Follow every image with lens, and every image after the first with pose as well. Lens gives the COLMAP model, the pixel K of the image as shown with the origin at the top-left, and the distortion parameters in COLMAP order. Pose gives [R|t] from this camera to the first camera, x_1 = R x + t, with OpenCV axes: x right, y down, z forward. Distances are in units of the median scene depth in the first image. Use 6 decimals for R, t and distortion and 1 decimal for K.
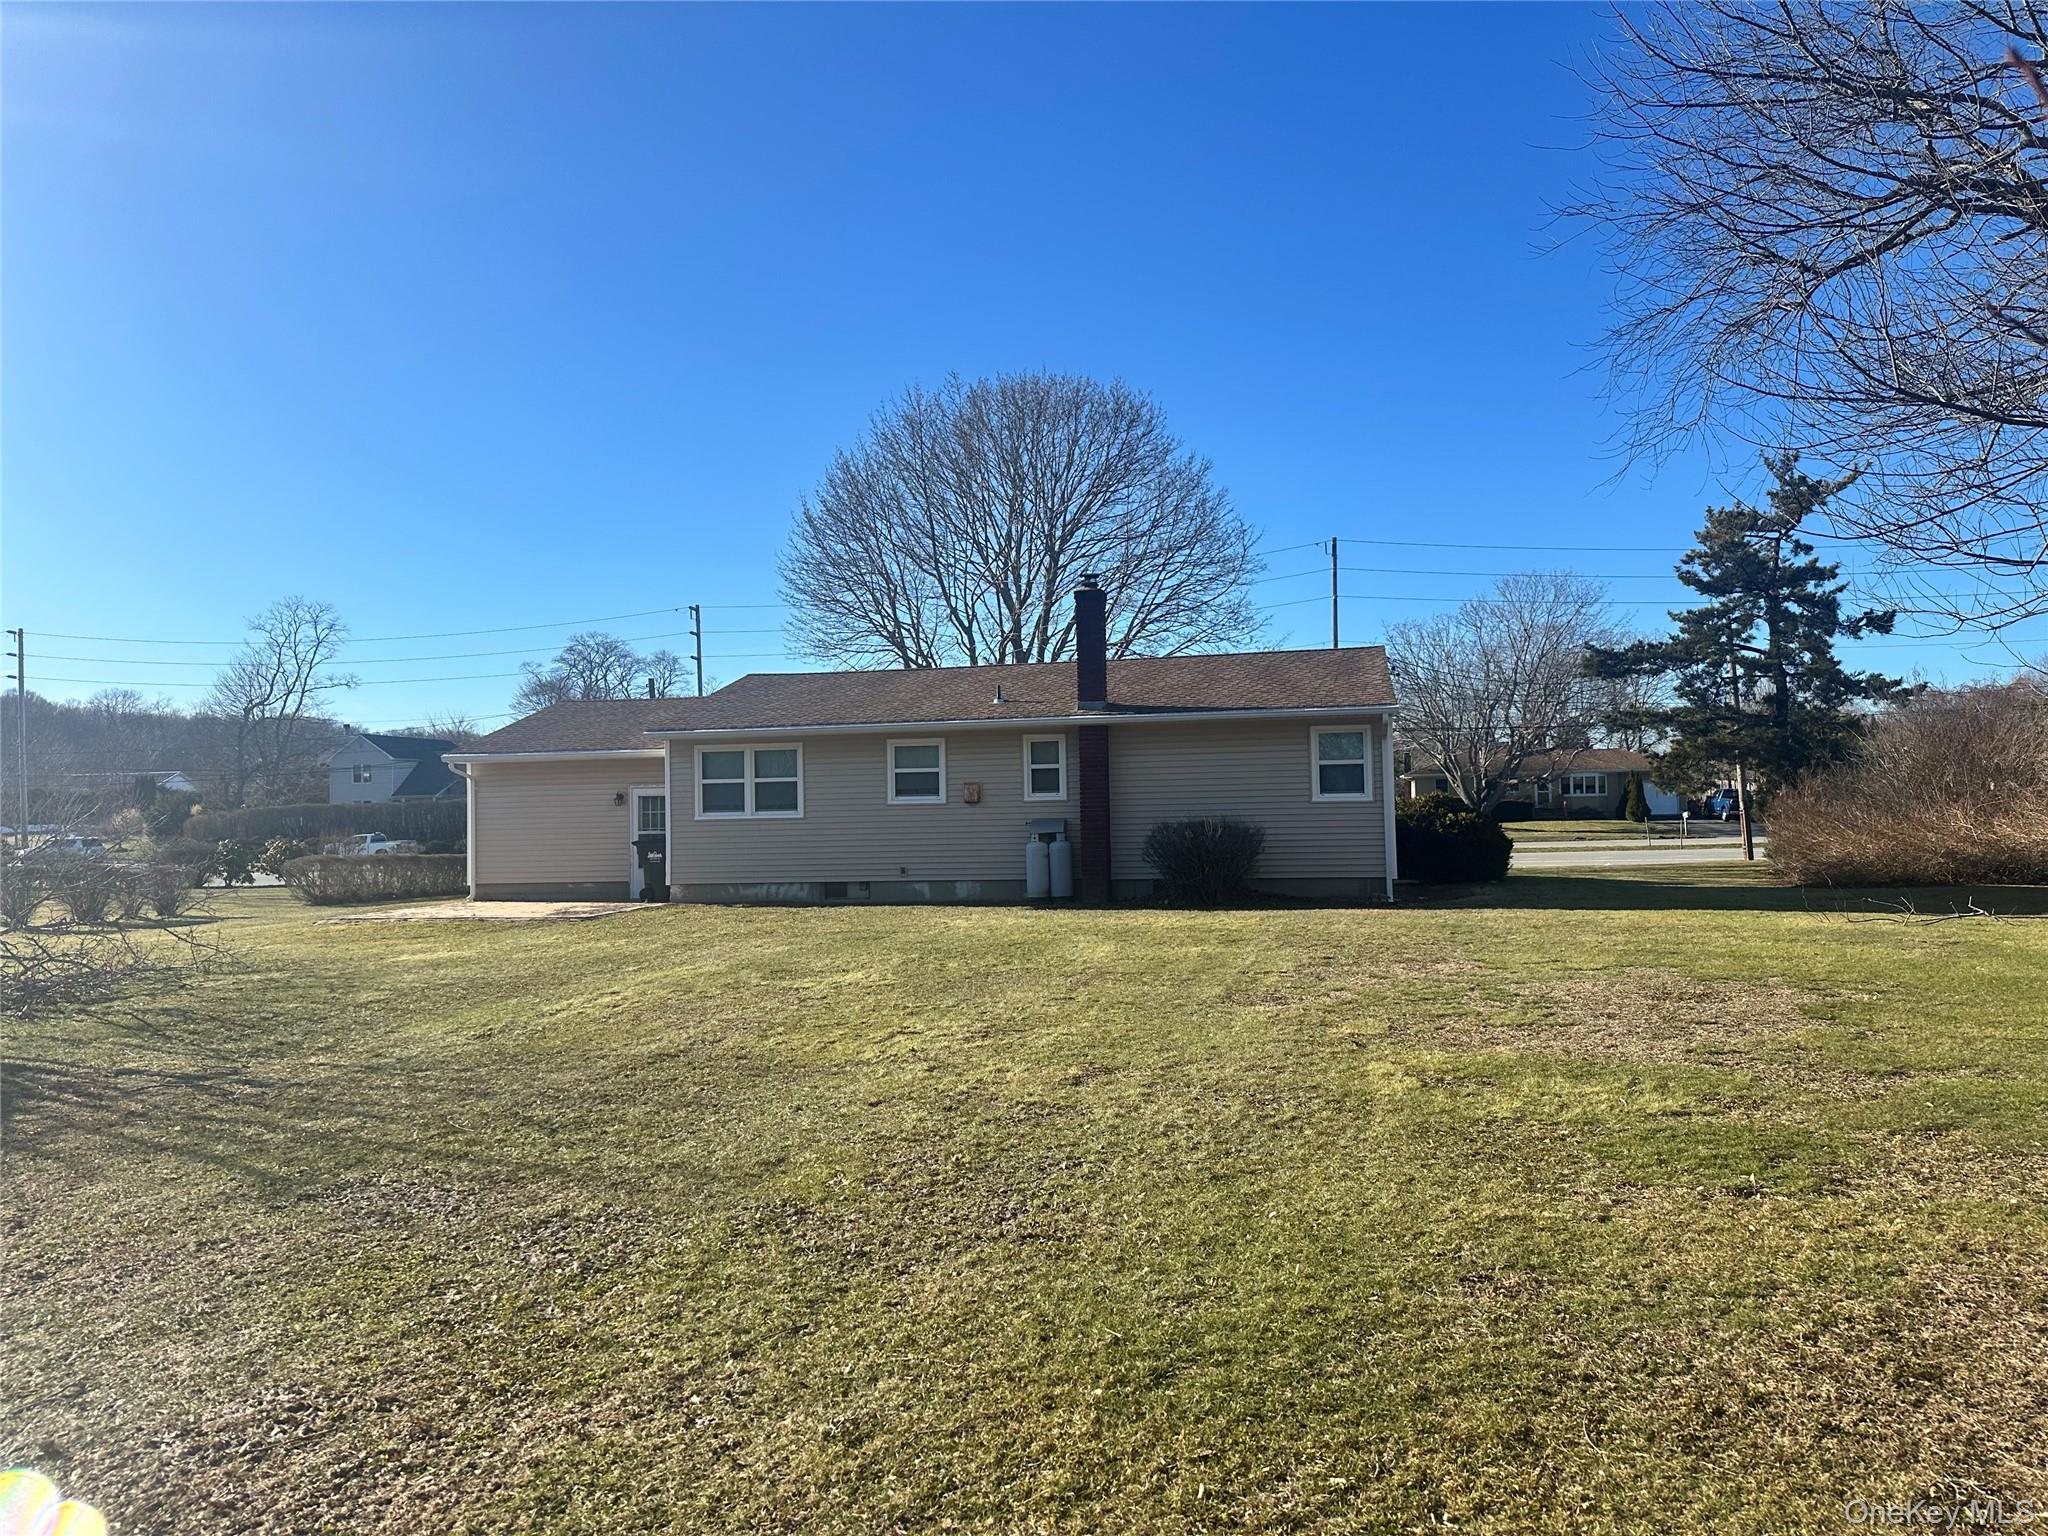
lens RADIAL K [[1469.8, 0, 1028.6], [0, 1469.8, 763.4], [0, 0, 1]] dist [0.042898, -0.032059]
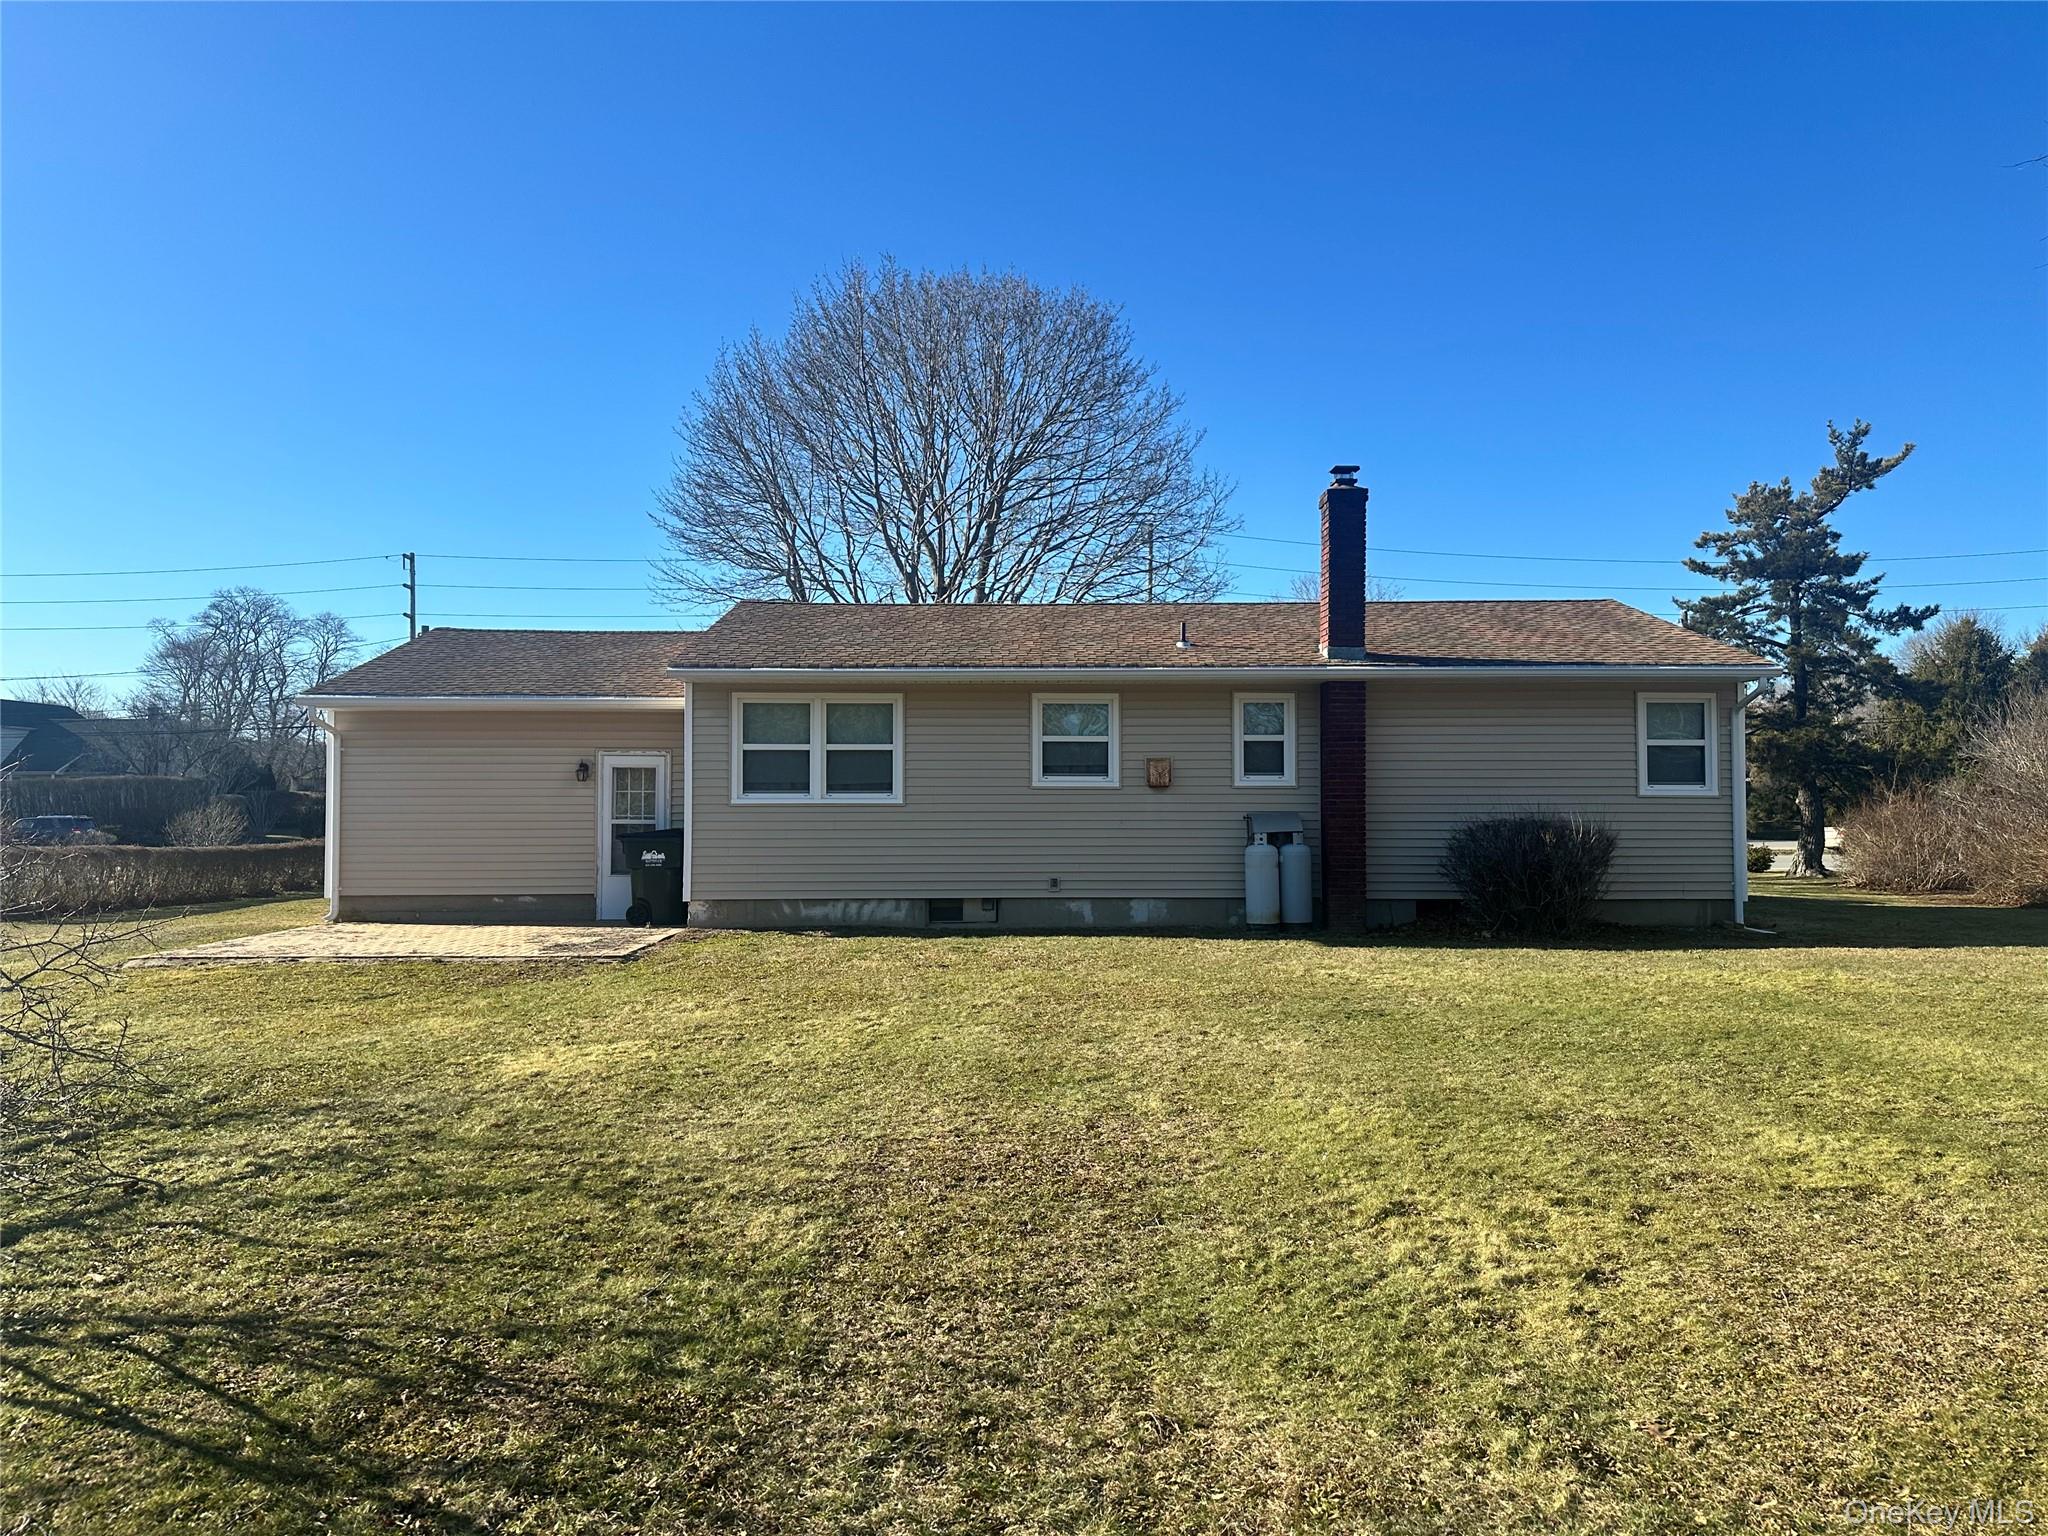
lens RADIAL K [[1469.8, 0, 1043.9], [0, 1469.8, 759.0], [0, 0, 1]] dist [0.042898, -0.032059]
pose [[0.972670, 0.027240, 0.230590, -0.243350], [-0.026814, 0.999628, -0.004981, 0.017597], [-0.230640, -0.001338, 0.973038, 0.318786]]
